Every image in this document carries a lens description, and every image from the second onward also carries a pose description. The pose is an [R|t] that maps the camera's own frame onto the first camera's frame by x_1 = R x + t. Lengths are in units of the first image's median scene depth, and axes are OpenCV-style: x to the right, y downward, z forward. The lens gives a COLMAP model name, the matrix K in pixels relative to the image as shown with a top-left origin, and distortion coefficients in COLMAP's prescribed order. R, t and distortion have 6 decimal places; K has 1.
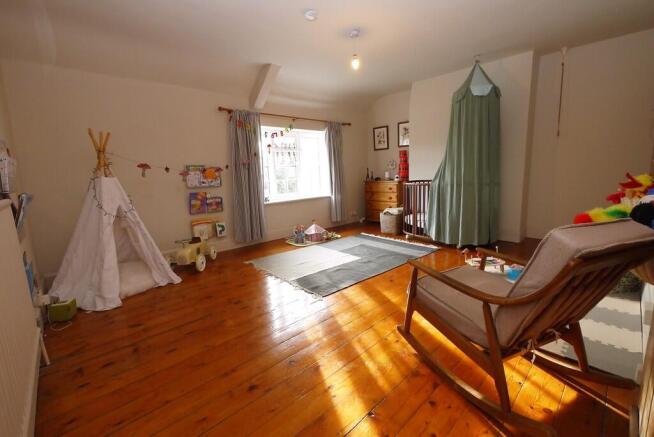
lens RADIAL K [[274.2, 0, 330.4], [0, 274.2, 215.3], [0, 0, 1]] dist [-0.001526, -0.000166]
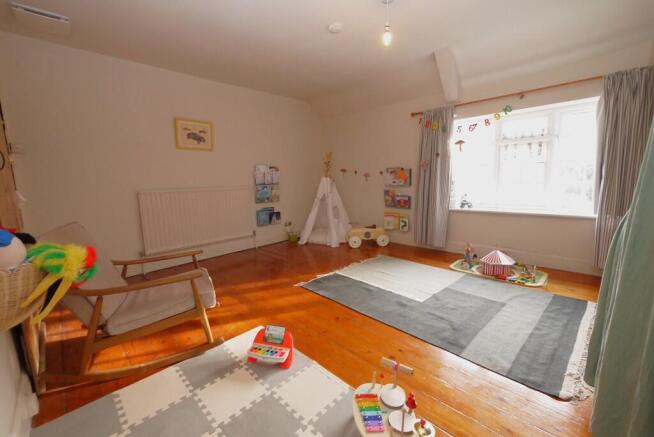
lens RADIAL K [[267.1, 0, 327.0], [0, 267.1, 218.5], [0, 0, 1]] dist [0.000551, 0.000063]
pose [[0.069761, 0.186283, -0.980016, 0.630838], [-0.133402, 0.975328, 0.175895, -0.121891], [0.988604, 0.118466, 0.092890, 0.582083]]
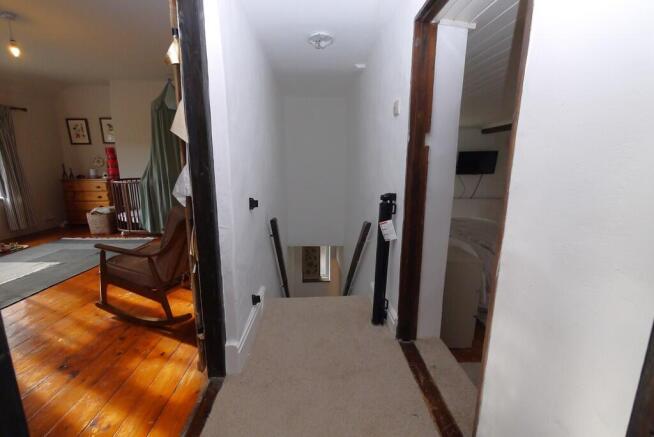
lens RADIAL K [[274.2, 0, 330.4], [0, 274.2, 215.3], [0, 0, 1]] dist [-0.001526, -0.000166]
pose [[0.655226, -0.103104, 0.748364, 0.029762], [0.094324, 0.994056, 0.054368, 0.027235], [-0.749521, 0.034965, 0.661056, -0.255052]]
